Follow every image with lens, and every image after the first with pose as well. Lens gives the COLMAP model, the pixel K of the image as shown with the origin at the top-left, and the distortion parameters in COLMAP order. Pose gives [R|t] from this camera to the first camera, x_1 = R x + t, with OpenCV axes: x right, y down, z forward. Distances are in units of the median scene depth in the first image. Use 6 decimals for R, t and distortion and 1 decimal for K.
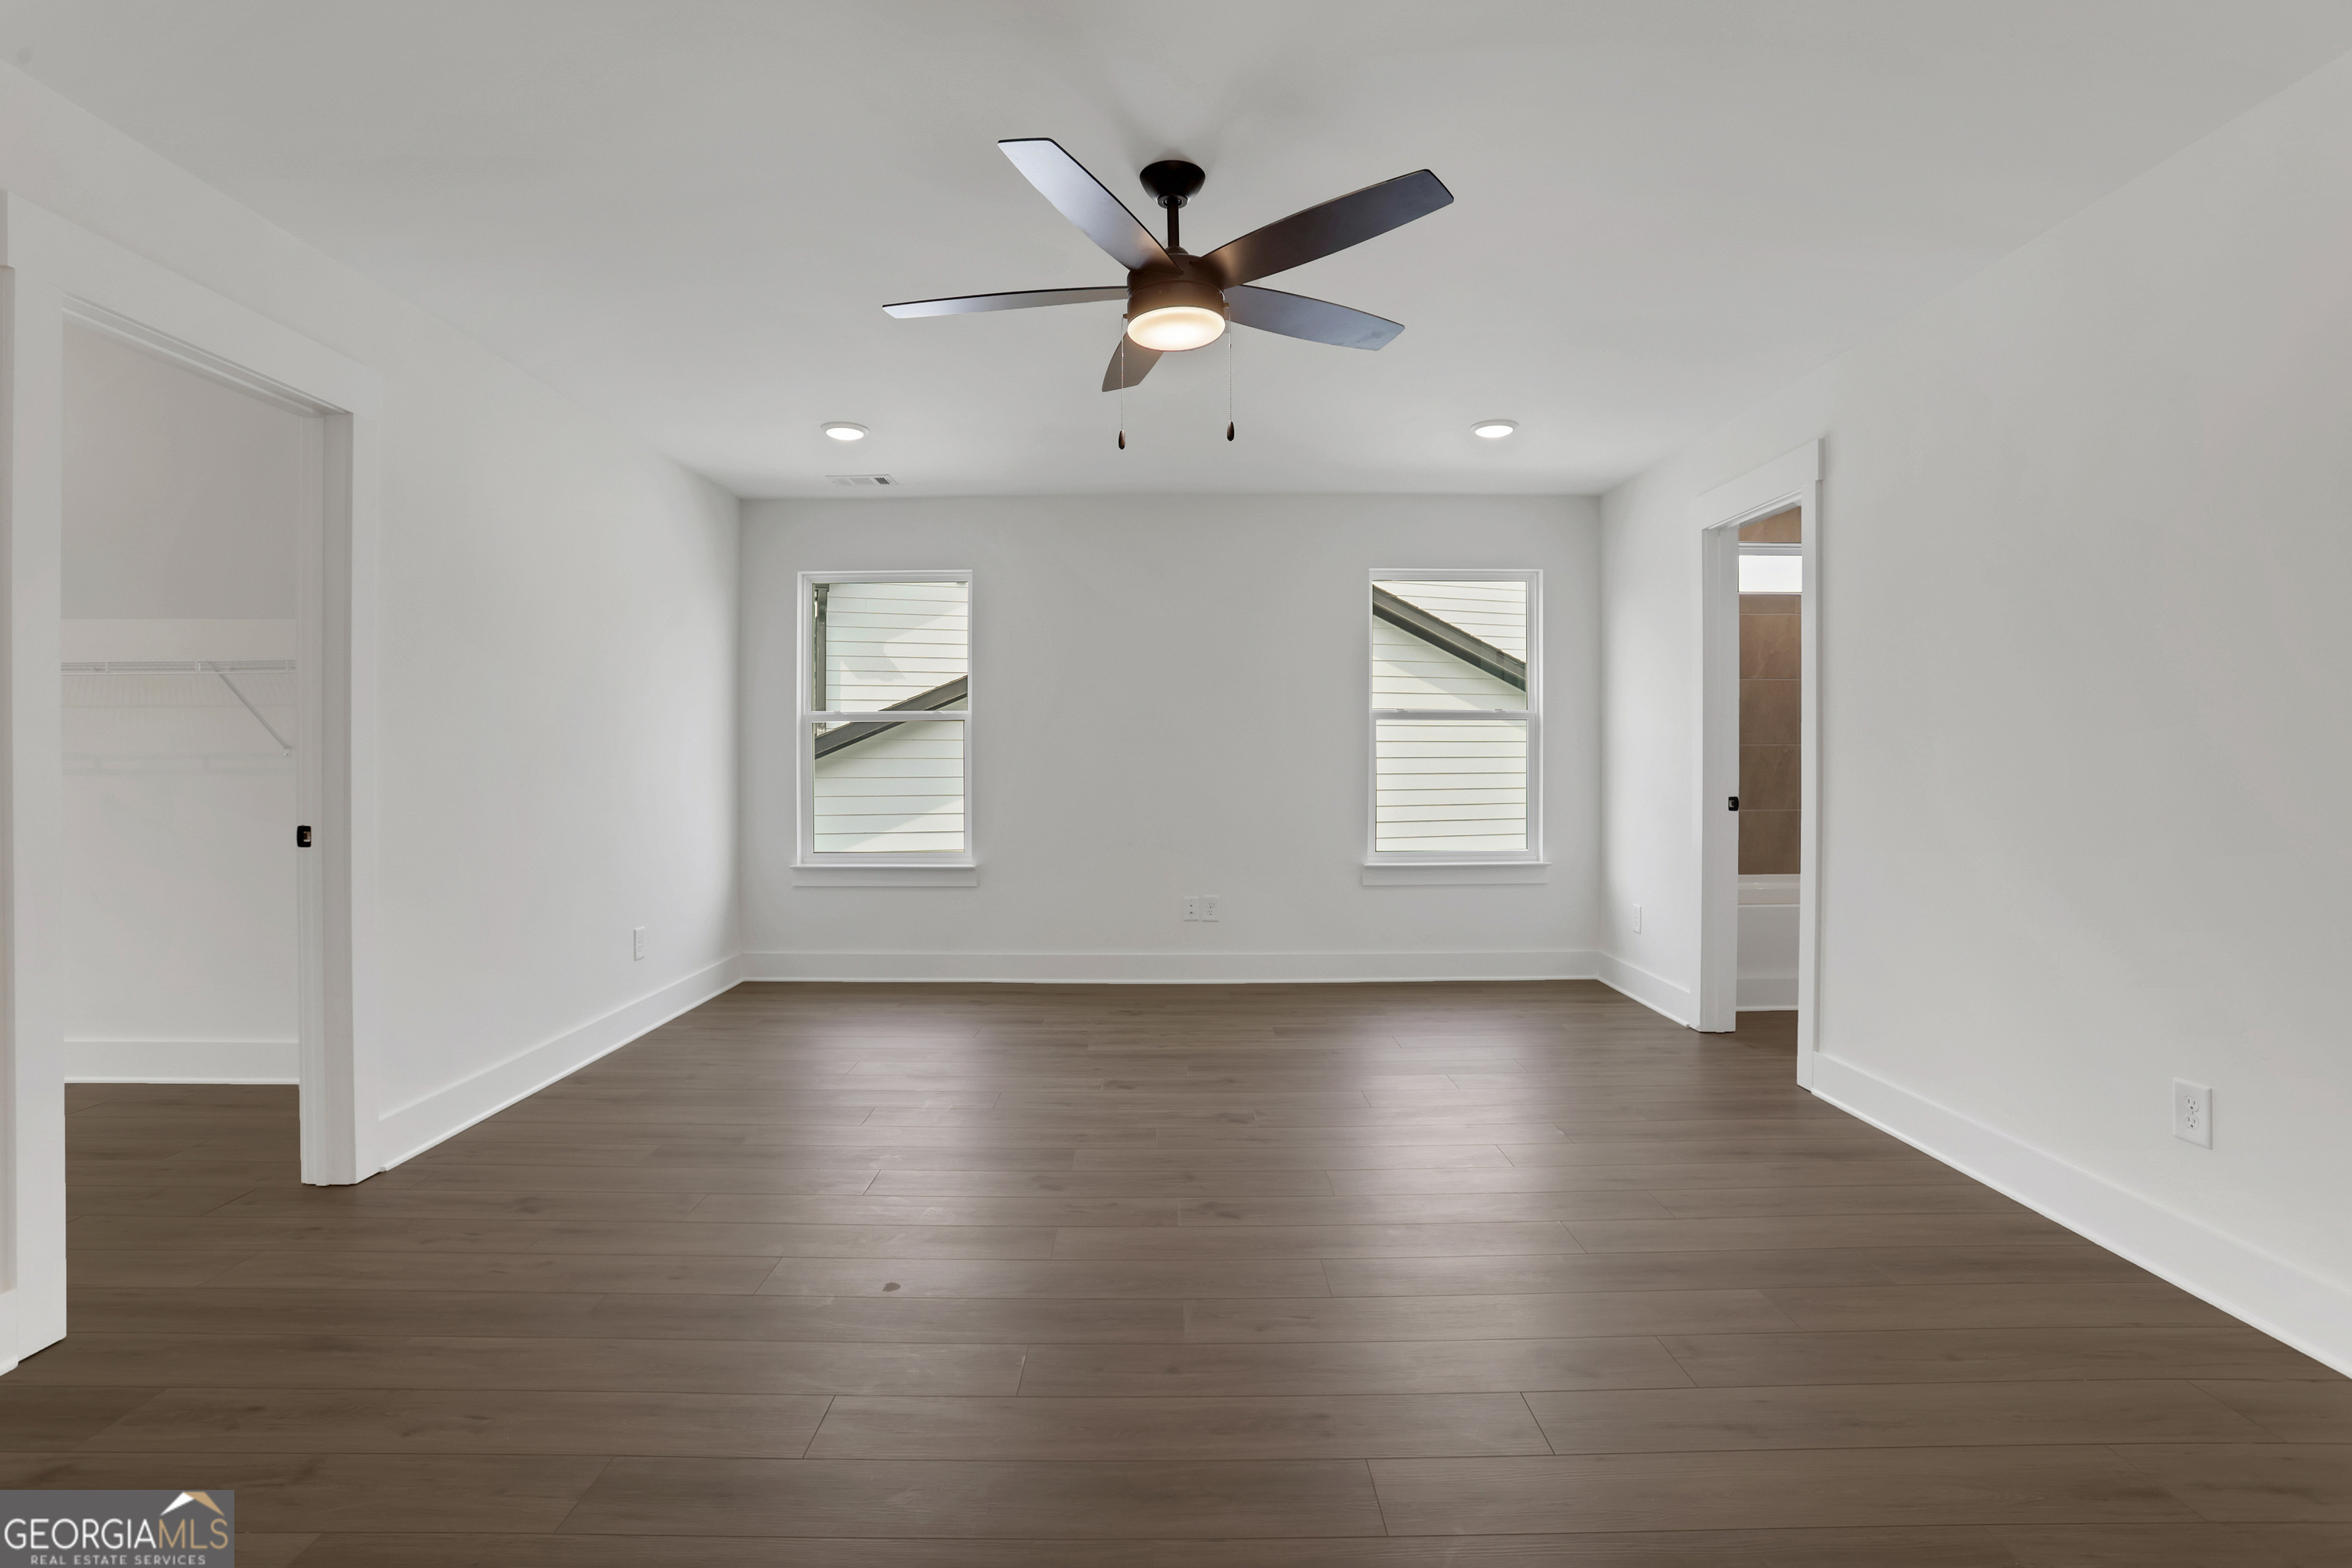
lens RADIAL K [[1113.8, 0, 1169.2], [0, 1113.8, 771.6], [0, 0, 1]] dist [-0.088147, 0.045356]
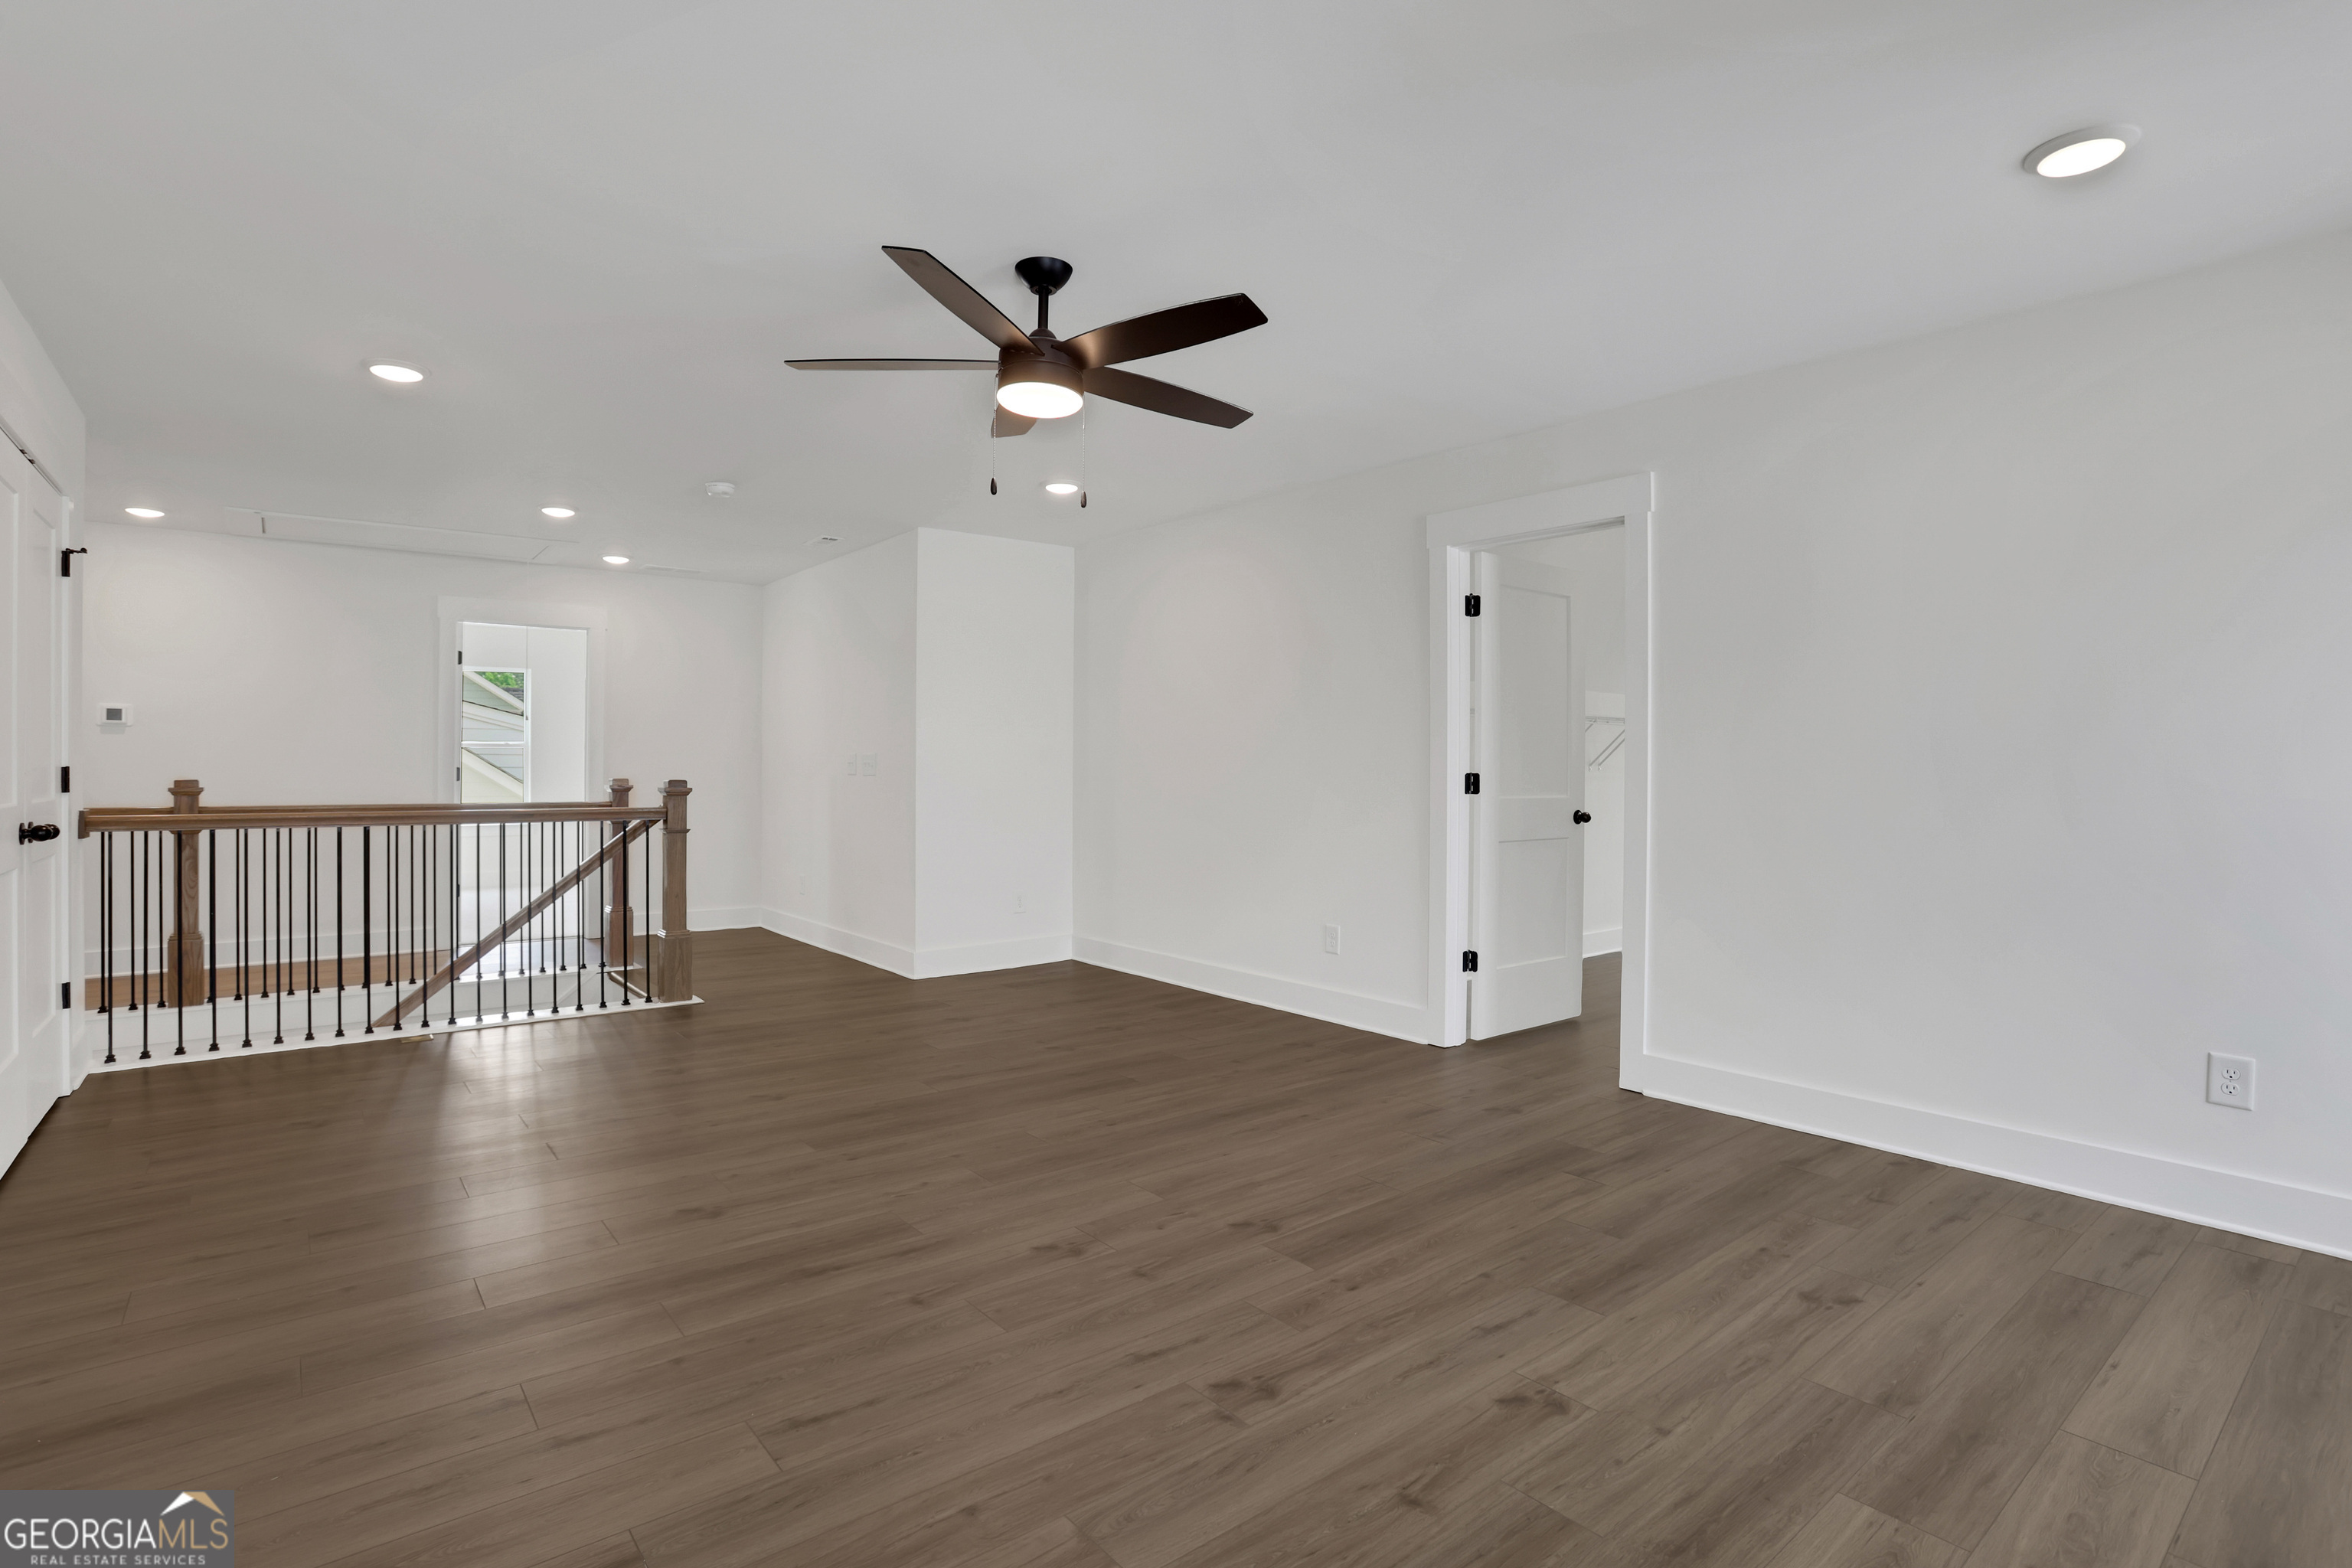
lens RADIAL K [[1128.8, 0, 1178.3], [0, 1128.8, 774.3], [0, 0, 1]] dist [-0.093893, 0.047153]
pose [[-0.776981, 0.001163, -0.629523, 0.631642], [-0.007766, 0.999904, 0.011433, -0.023782], [0.629476, 0.013772, -0.776898, 2.003671]]
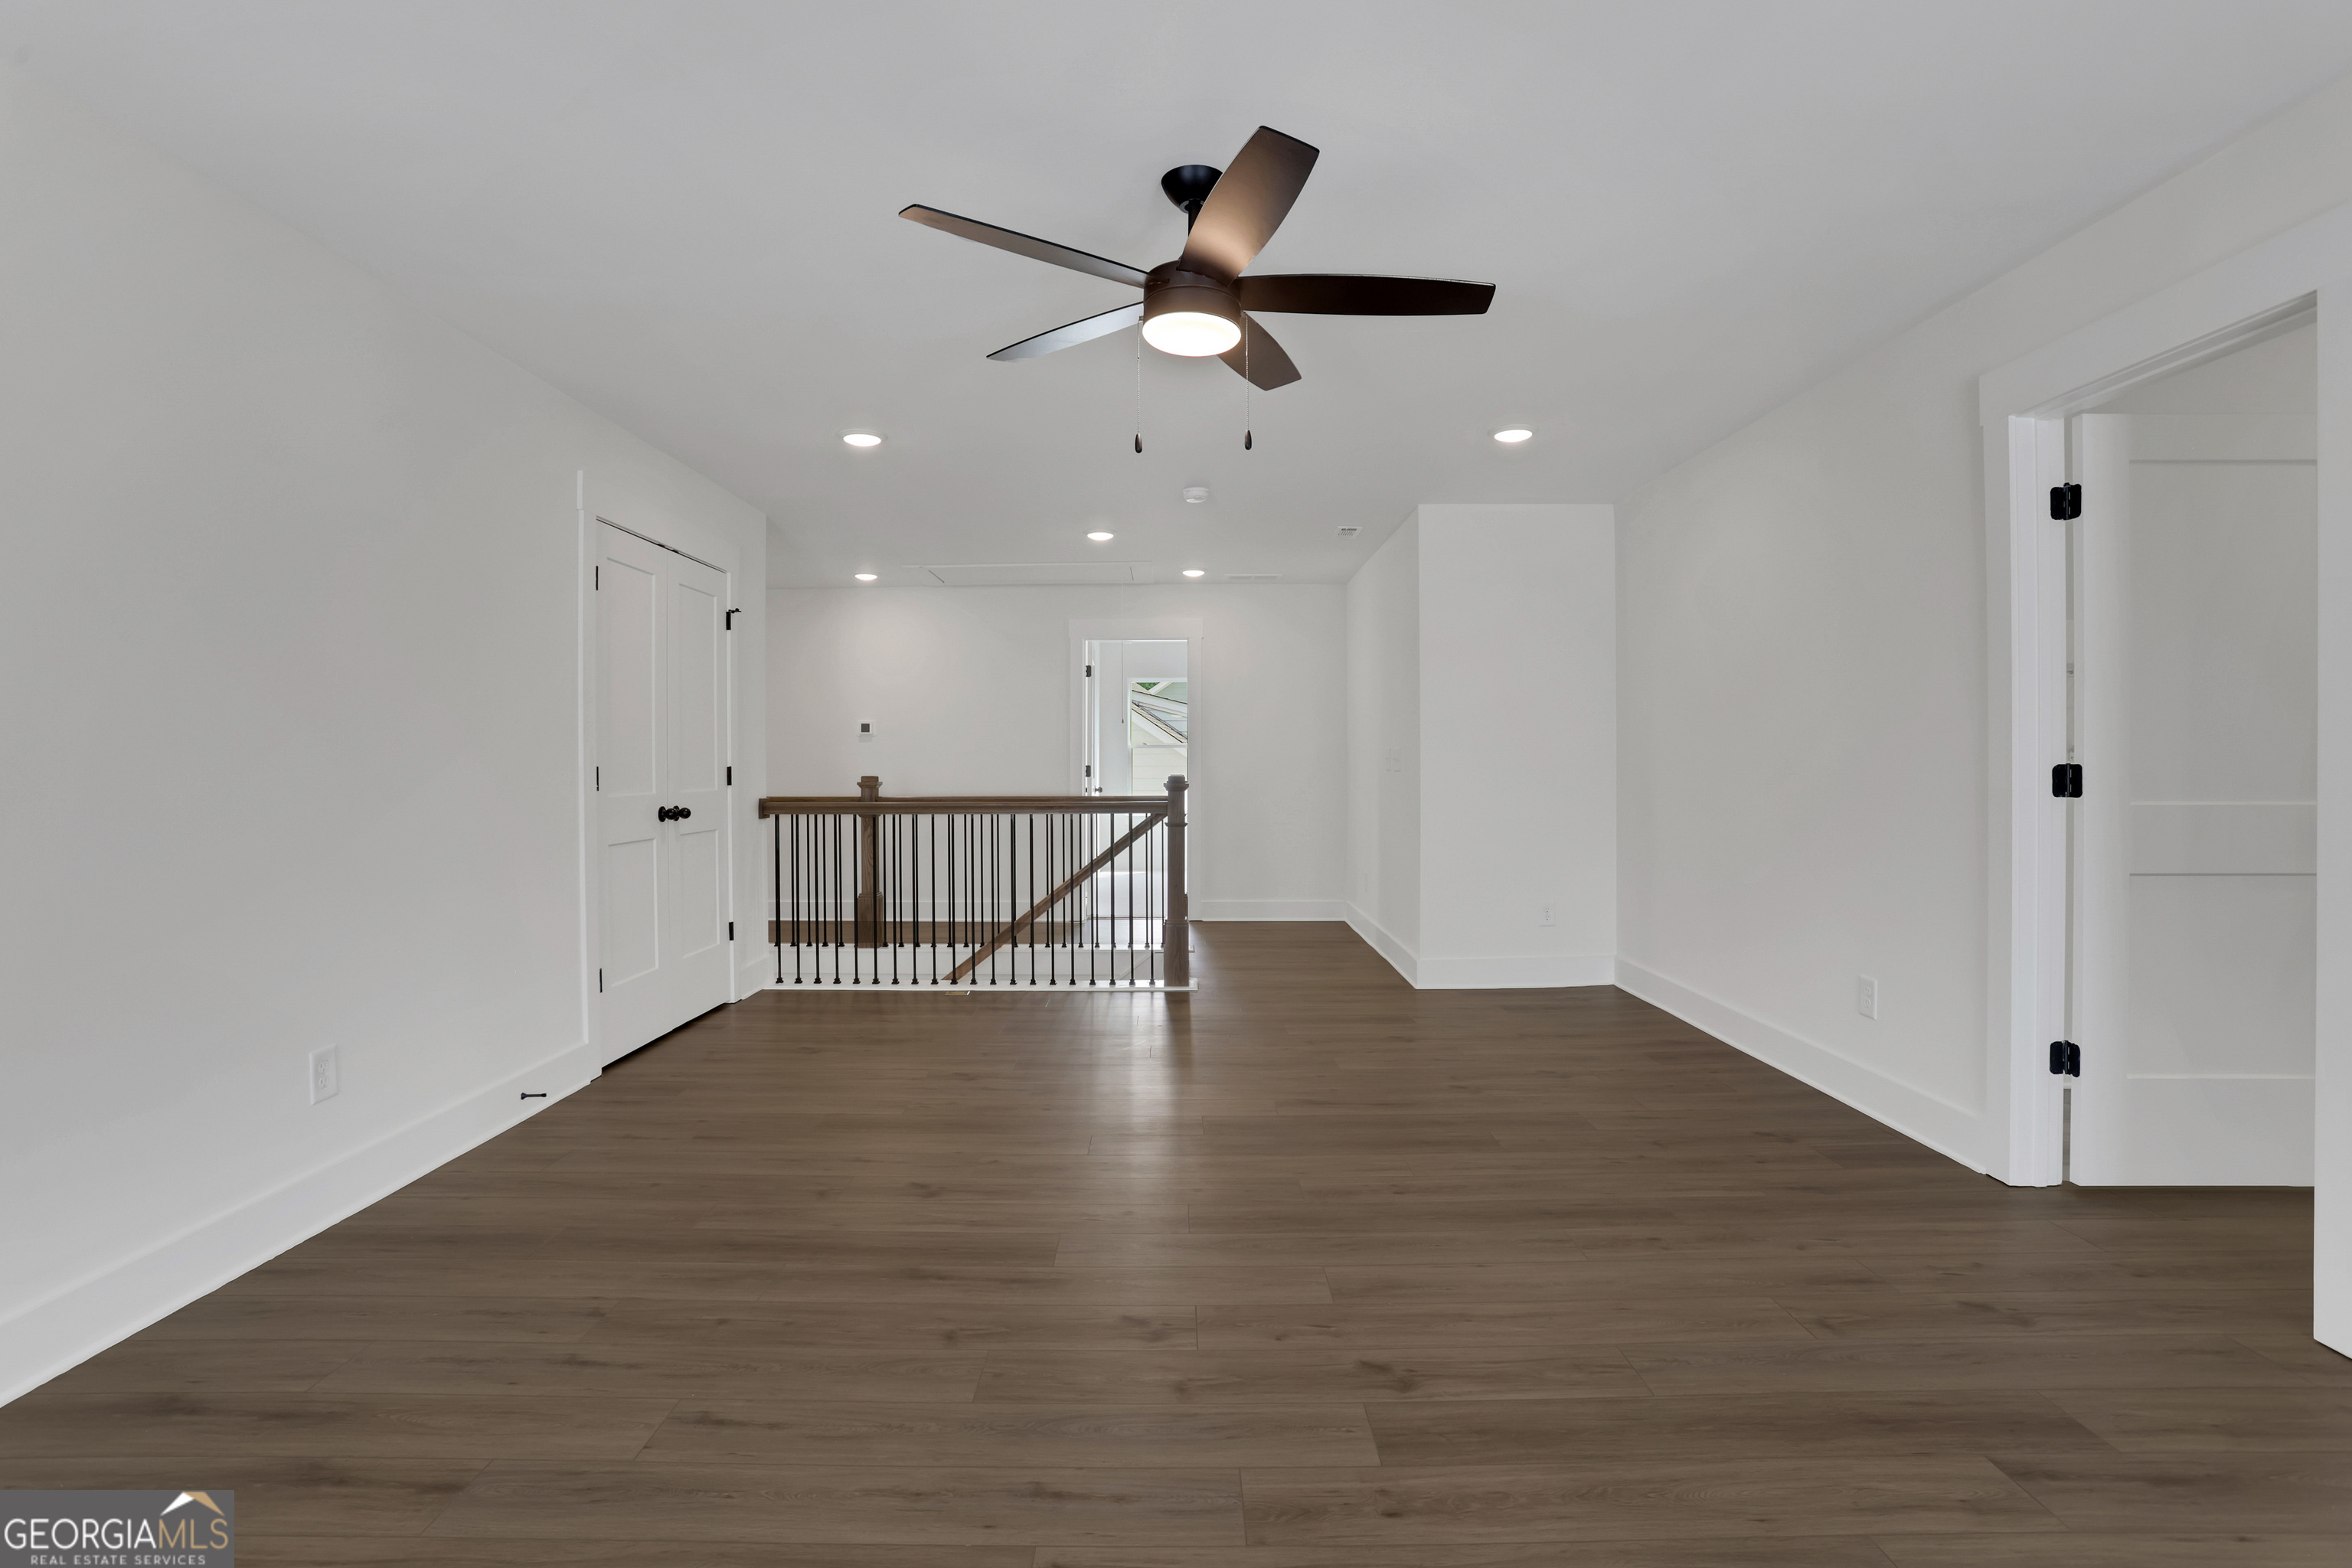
lens RADIAL K [[1113.8, 0, 1169.2], [0, 1113.8, 771.6], [0, 0, 1]] dist [-0.088147, 0.045356]
pose [[-0.999983, 0.005199, -0.002492, 0.031522], [0.005164, 0.999889, 0.014000, -0.021071], [0.002565, 0.013987, -0.999899, 1.996007]]
